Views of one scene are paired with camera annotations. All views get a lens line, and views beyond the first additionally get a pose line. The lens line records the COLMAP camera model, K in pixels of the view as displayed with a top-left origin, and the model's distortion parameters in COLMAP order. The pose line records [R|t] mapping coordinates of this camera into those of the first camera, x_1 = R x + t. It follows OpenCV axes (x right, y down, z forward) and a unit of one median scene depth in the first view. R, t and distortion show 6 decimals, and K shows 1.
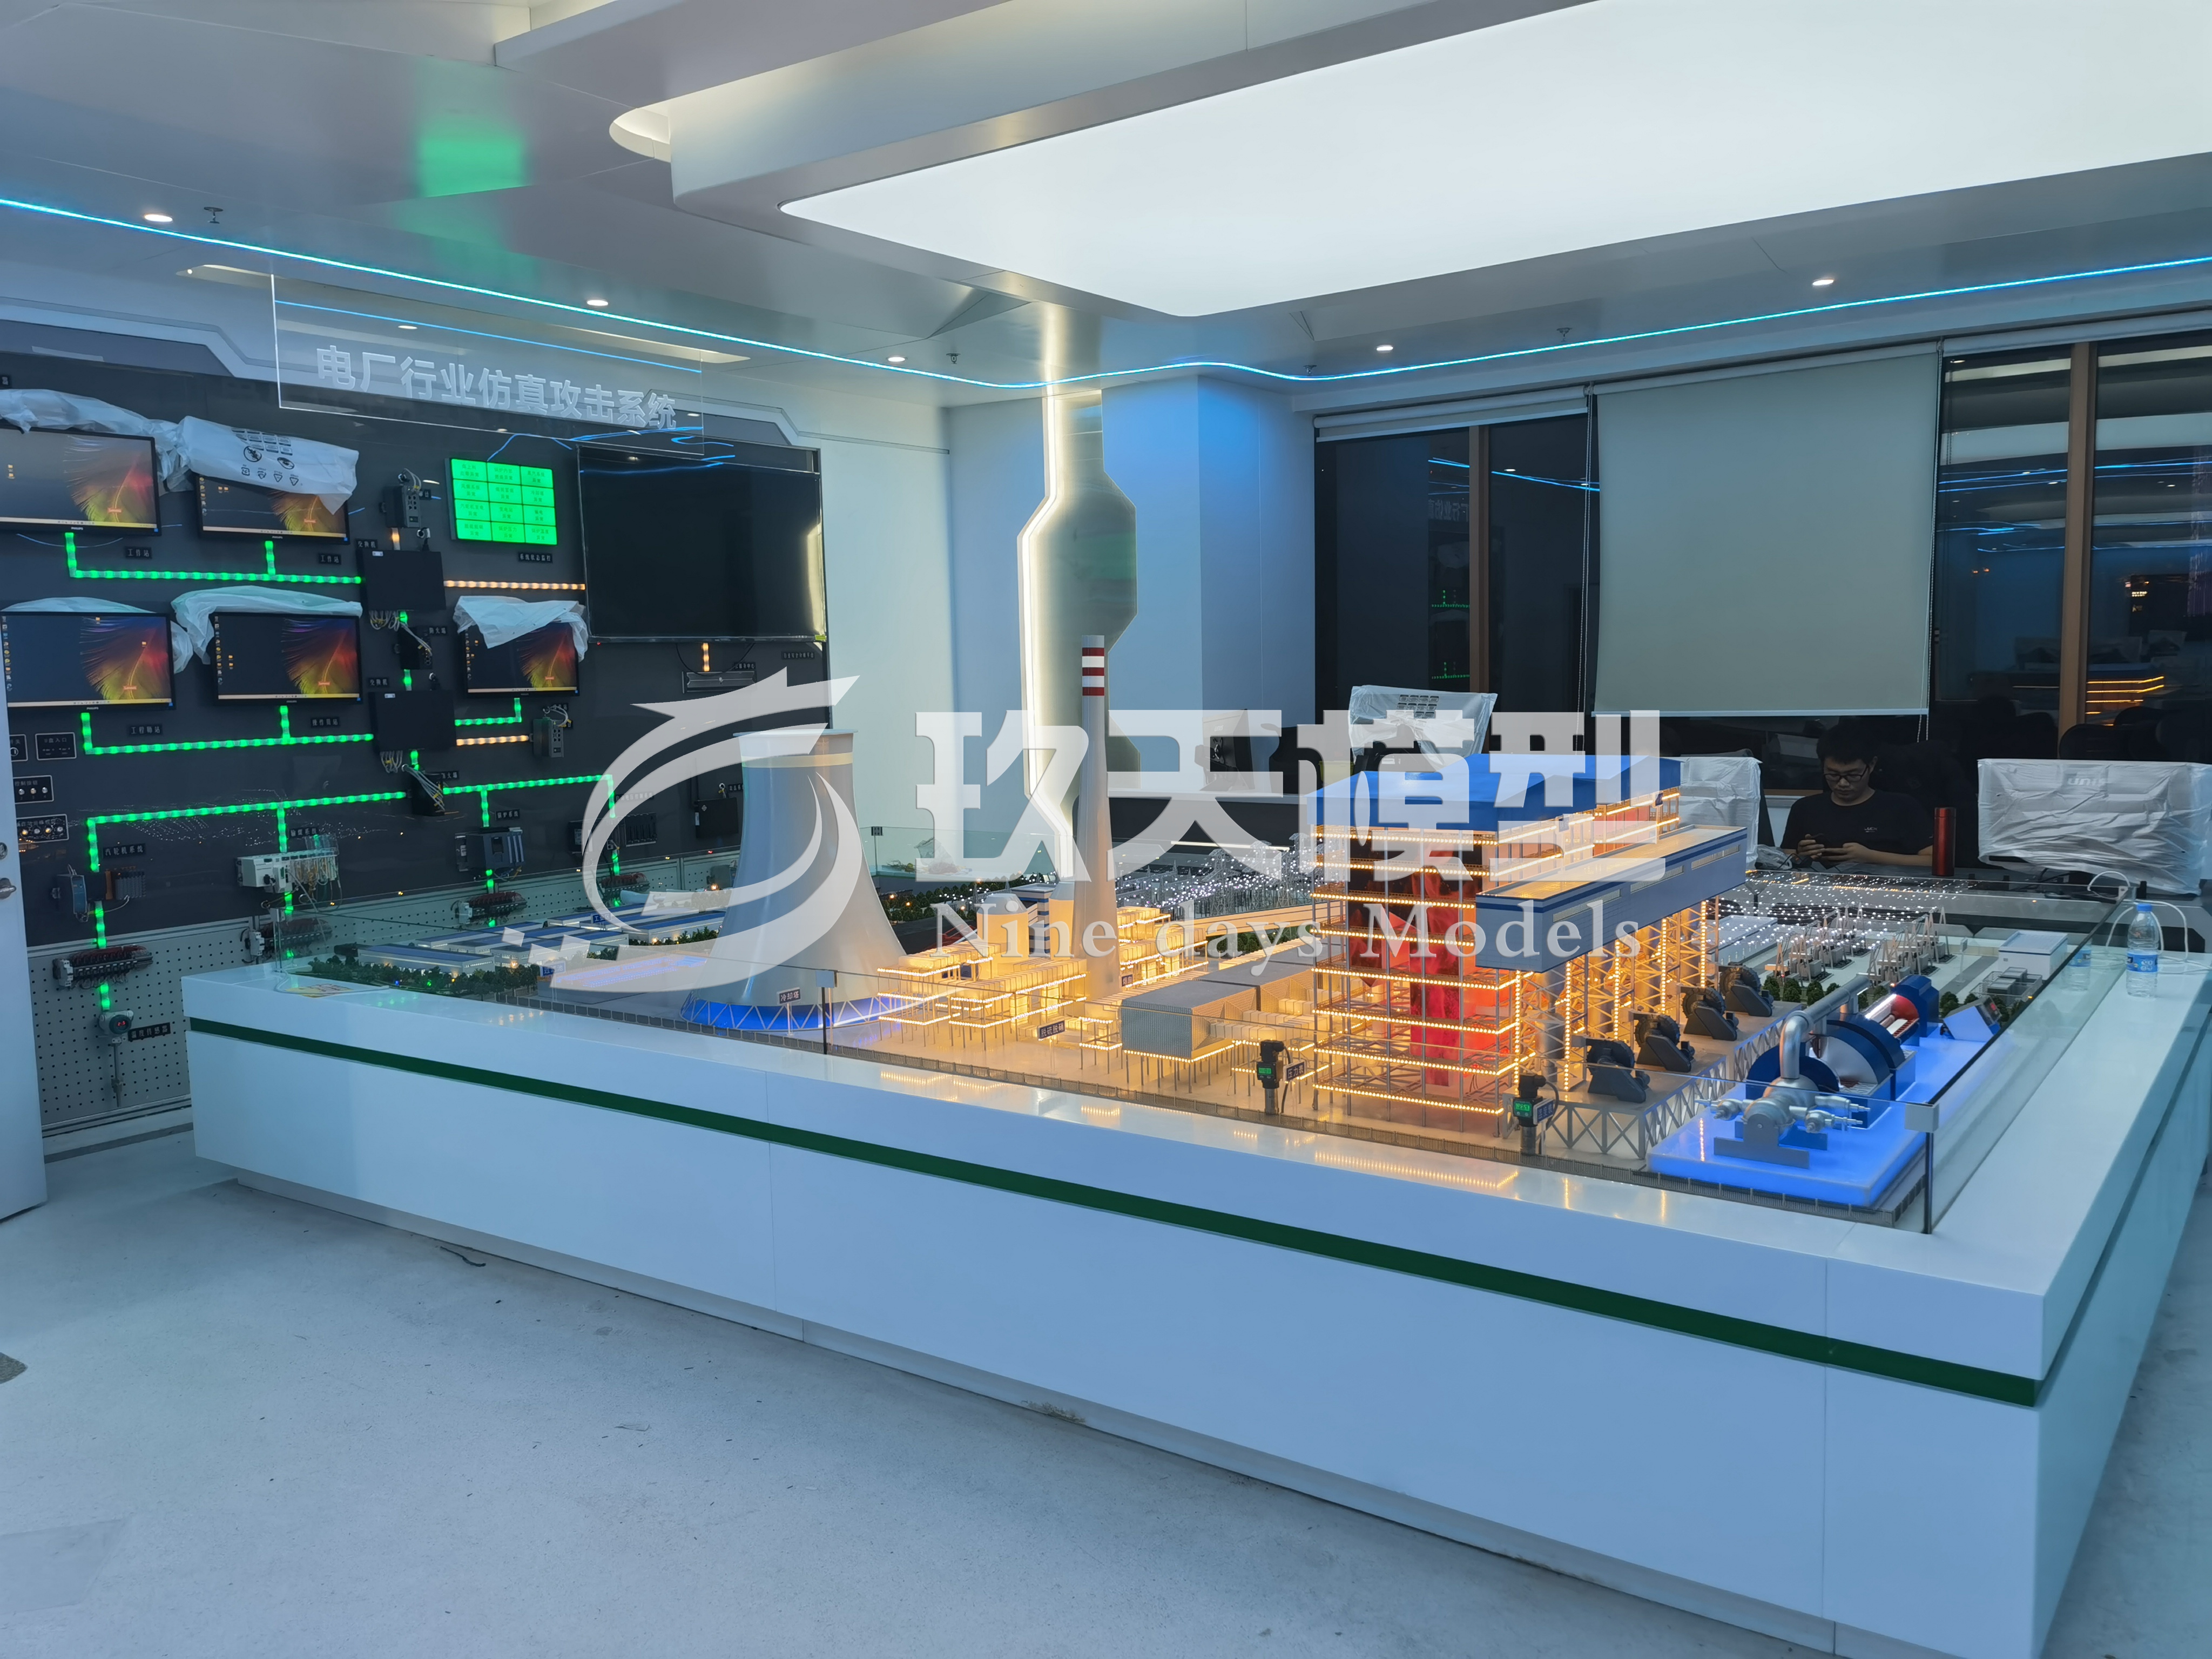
lens RADIAL K [[1743.6, 0, 1098.0], [0, 1743.6, 820.0], [0, 0, 1]] dist [0.091514, -0.098800]
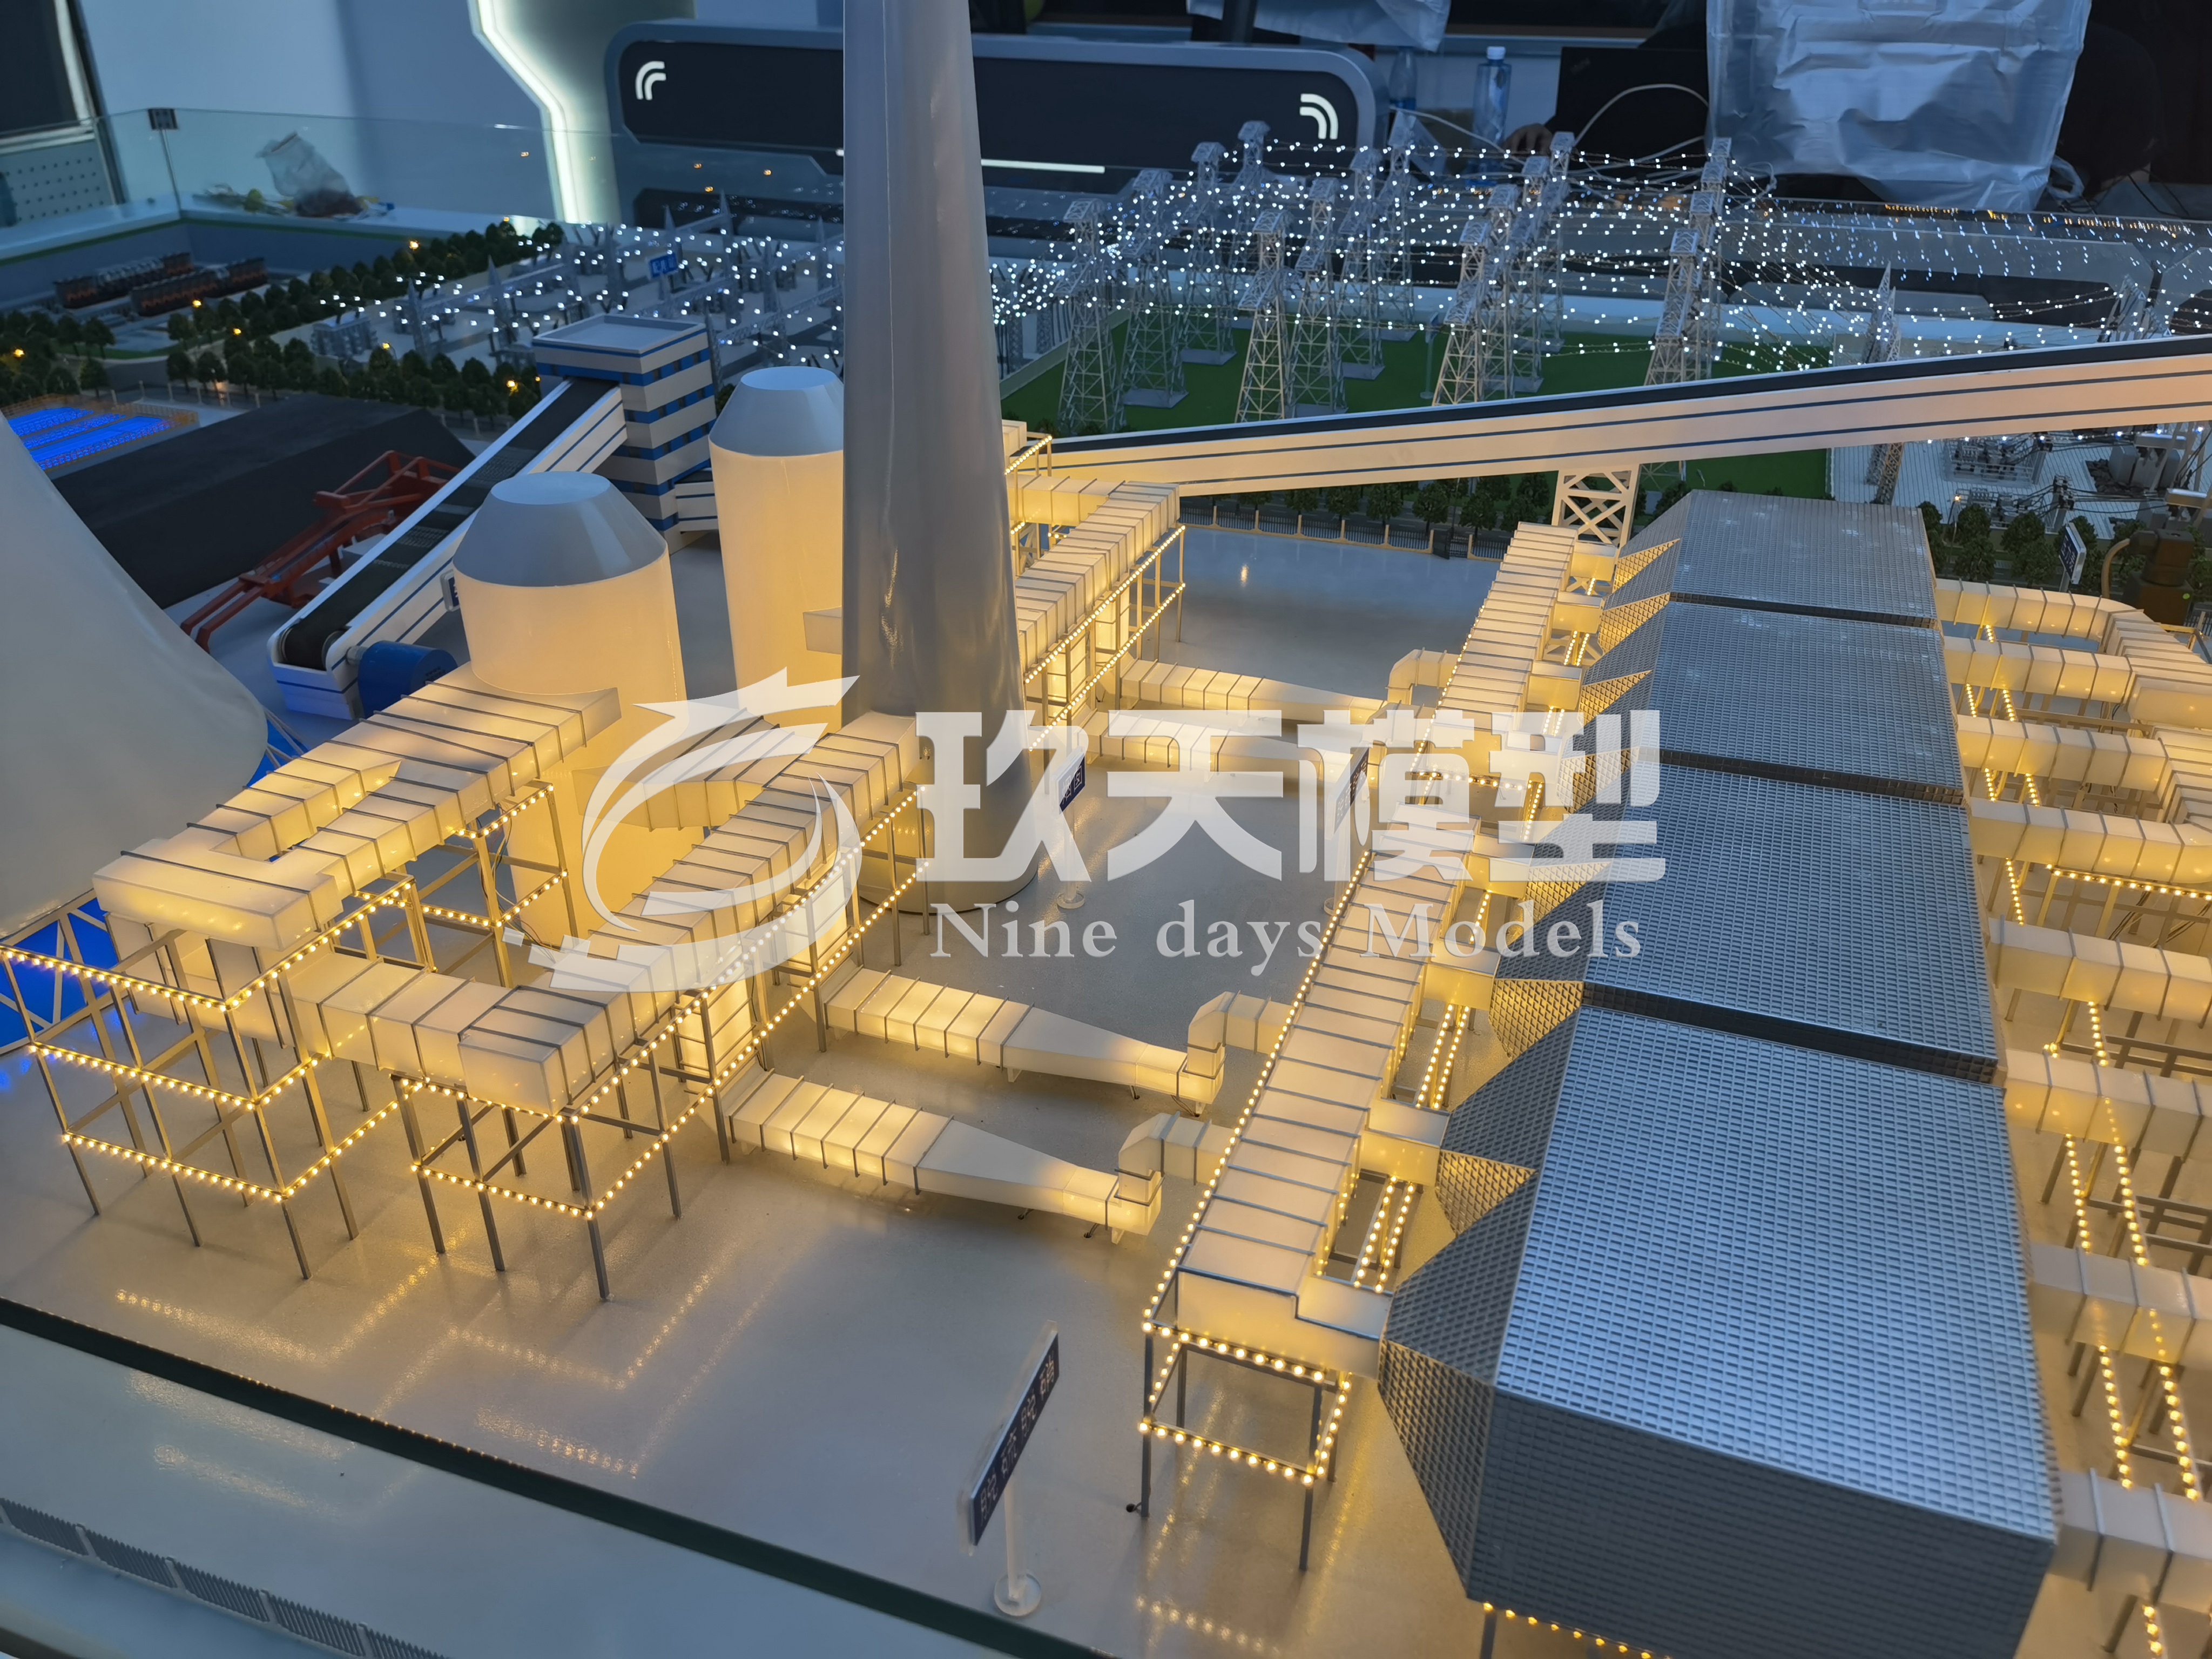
lens RADIAL K [[1743.6, 0, 1119.1], [0, 1743.6, 838.0], [0, 0, 1]] dist [0.091514, -0.098800]
pose [[0.958659, -0.112292, 0.261466, -0.031004], [-0.000922, 0.917615, 0.397469, -0.006270], [-0.284558, -0.381278, 0.879576, 0.467080]]
